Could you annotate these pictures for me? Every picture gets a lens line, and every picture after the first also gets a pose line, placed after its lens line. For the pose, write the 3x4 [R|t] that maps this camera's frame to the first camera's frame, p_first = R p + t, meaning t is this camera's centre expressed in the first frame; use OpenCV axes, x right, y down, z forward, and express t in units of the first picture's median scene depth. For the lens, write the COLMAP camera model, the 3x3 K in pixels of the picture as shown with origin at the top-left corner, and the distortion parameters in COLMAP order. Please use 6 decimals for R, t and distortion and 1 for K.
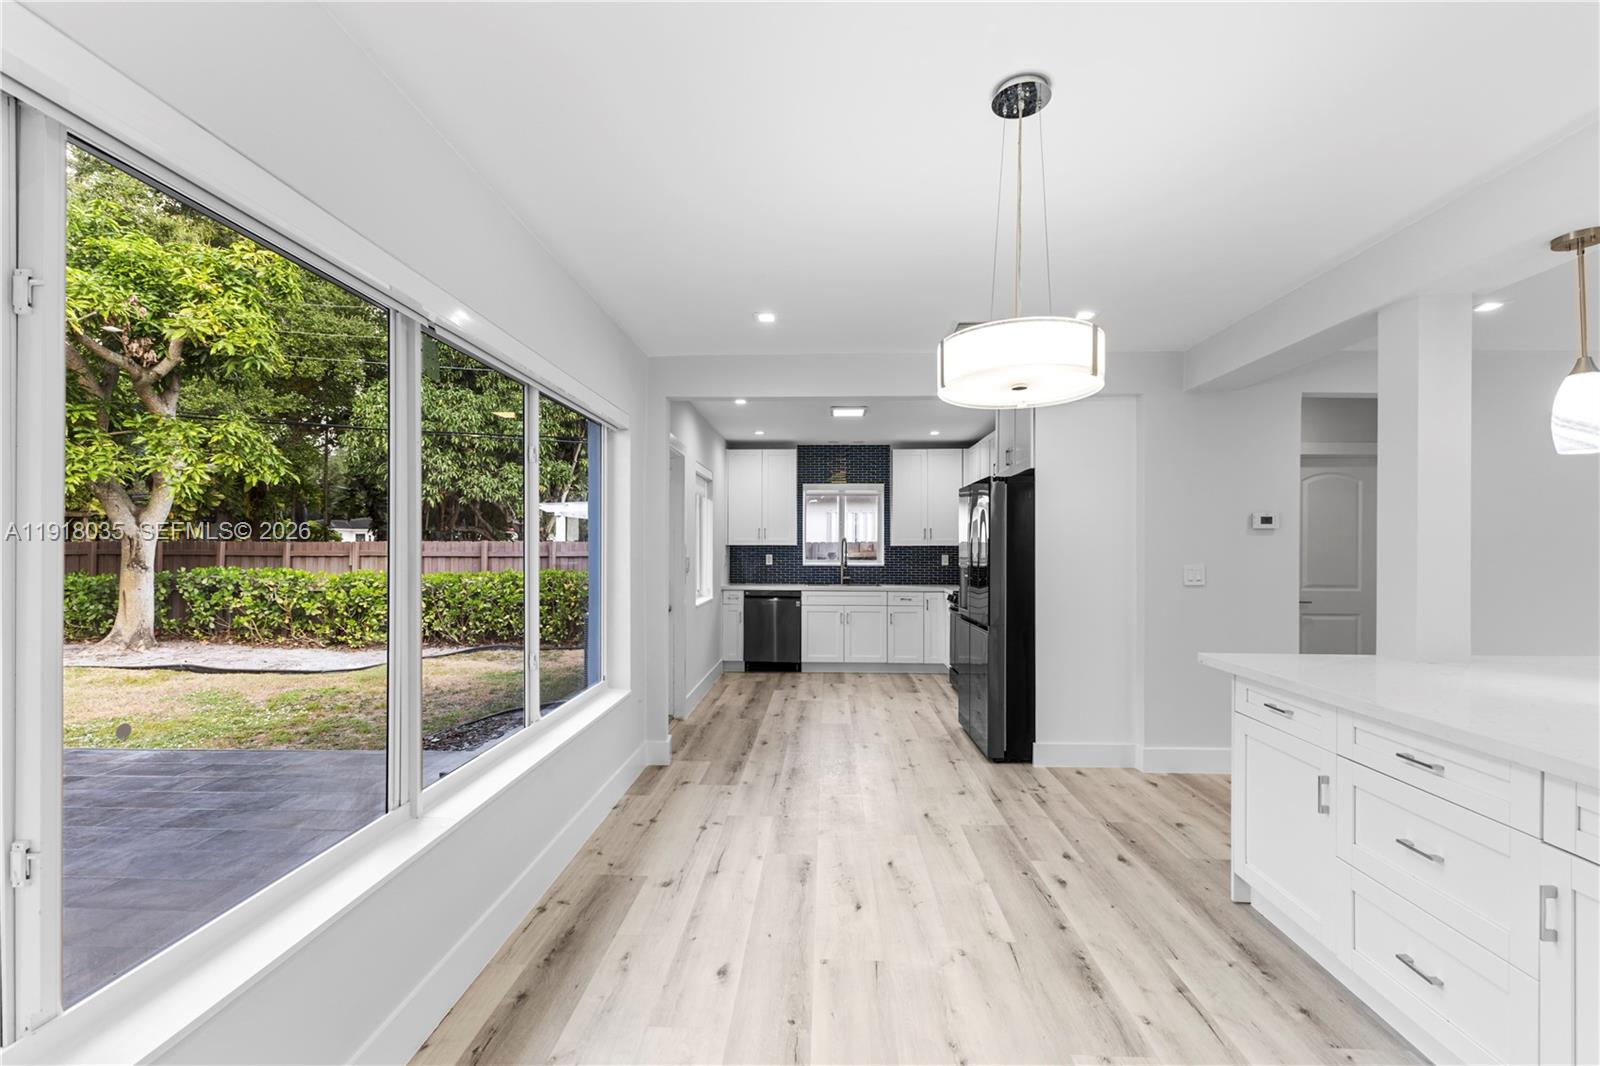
lens RADIAL K [[691.5, 0, 802.3], [0, 691.5, 549.4], [0, 0, 1]] dist [0.018986, -0.007001]
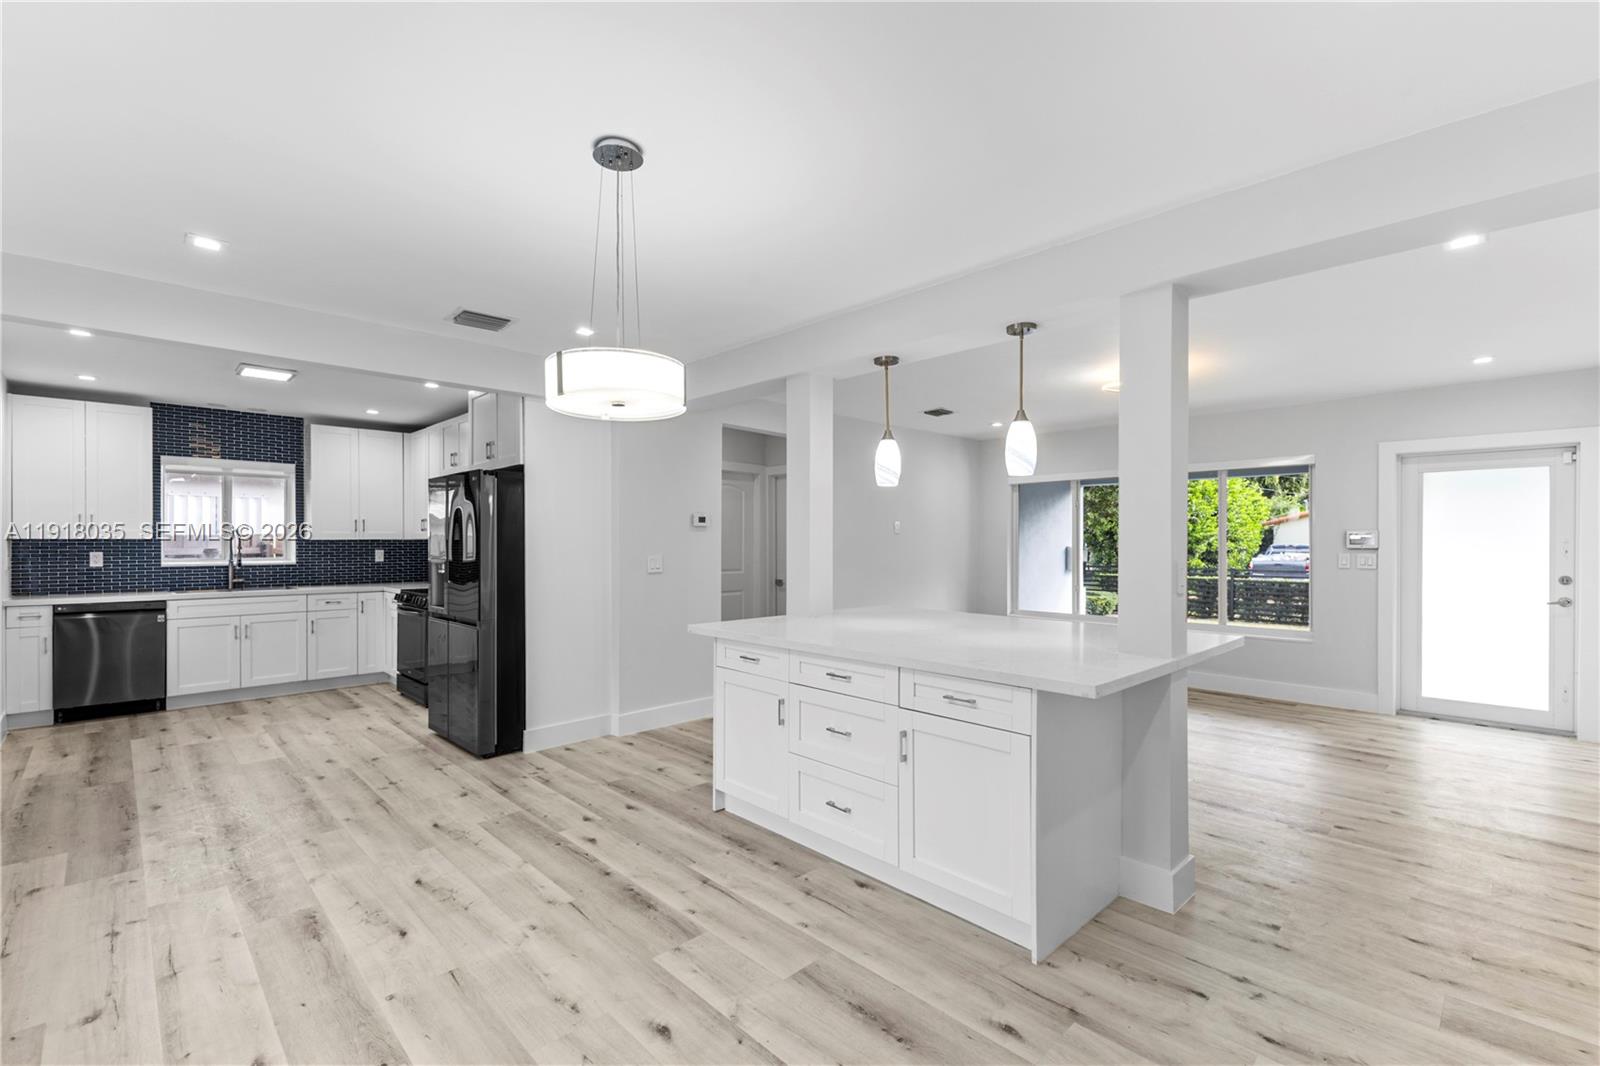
lens RADIAL K [[696.8, 0, 798.0], [0, 696.8, 545.3], [0, 0, 1]] dist [0.004074, 0.000282]
pose [[0.687465, -0.006744, 0.726186, -0.141568], [0.004089, 0.999977, 0.005416, -0.000885], [-0.726206, -0.000754, 0.687477, -0.008855]]
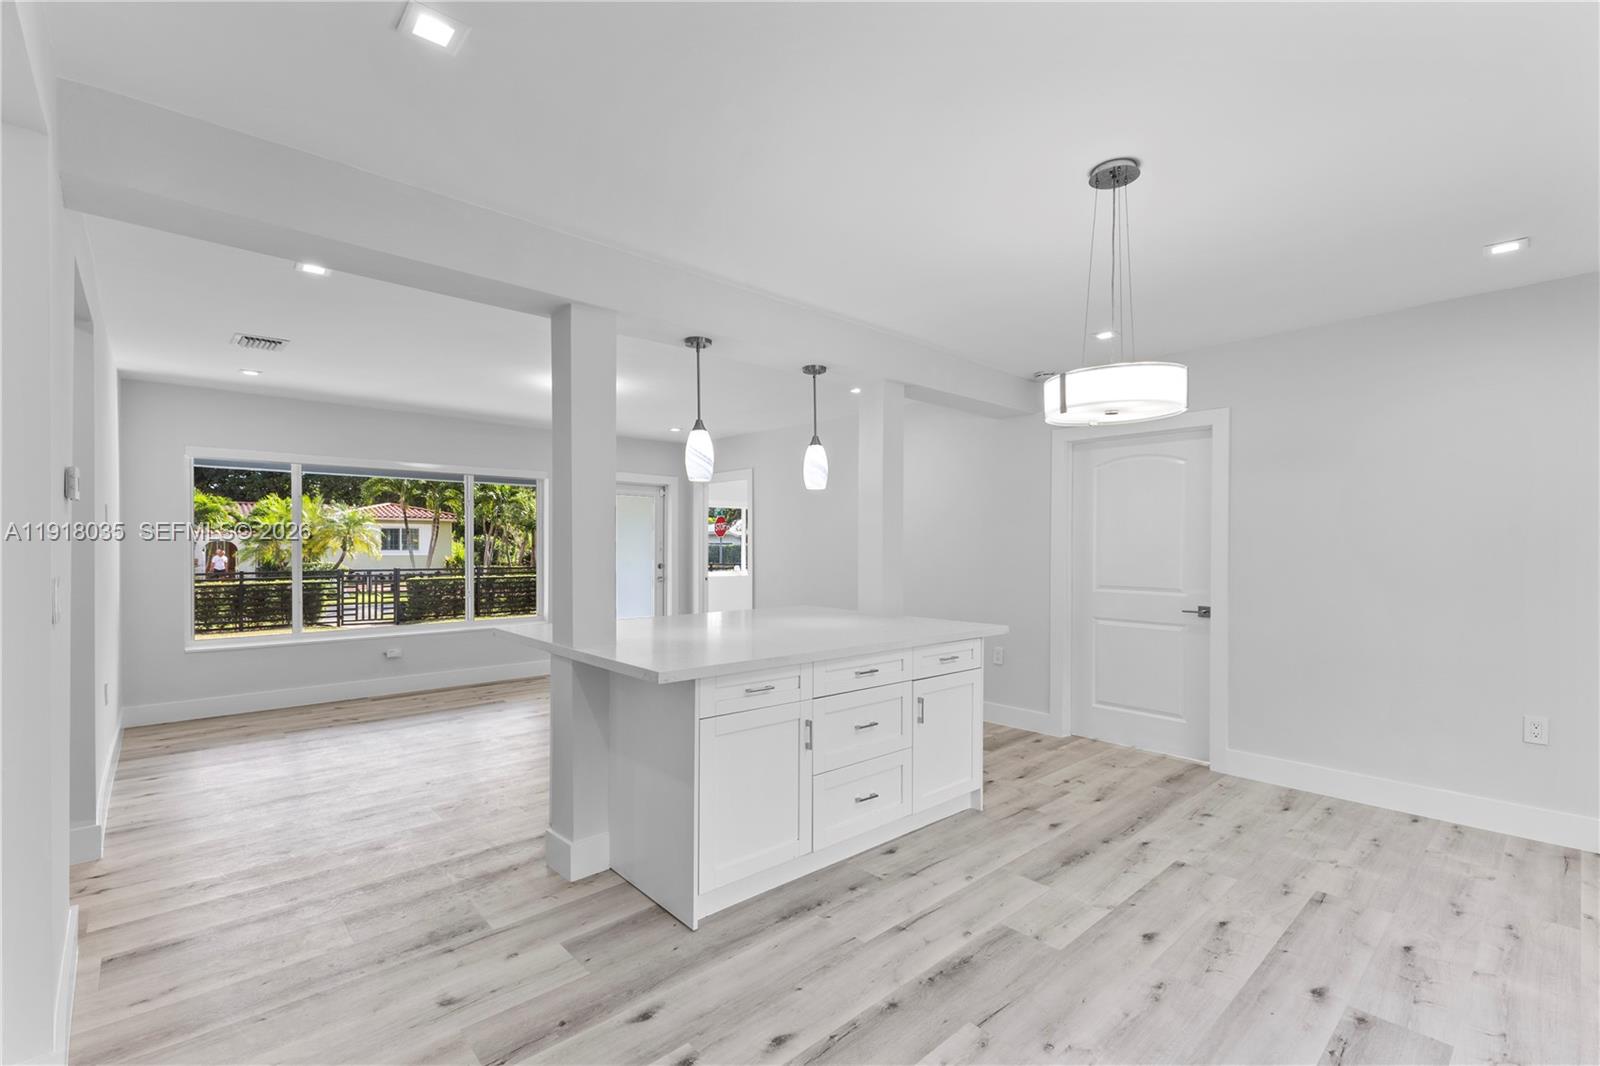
lens RADIAL K [[696.8, 0, 798.0], [0, 696.8, 545.3], [0, 0, 1]] dist [0.004074, 0.000282]
pose [[-0.694558, -0.006353, 0.719408, -0.080494], [-0.002669, 0.999977, 0.006254, -0.002003], [-0.719431, 0.002424, -0.694559, 0.975823]]
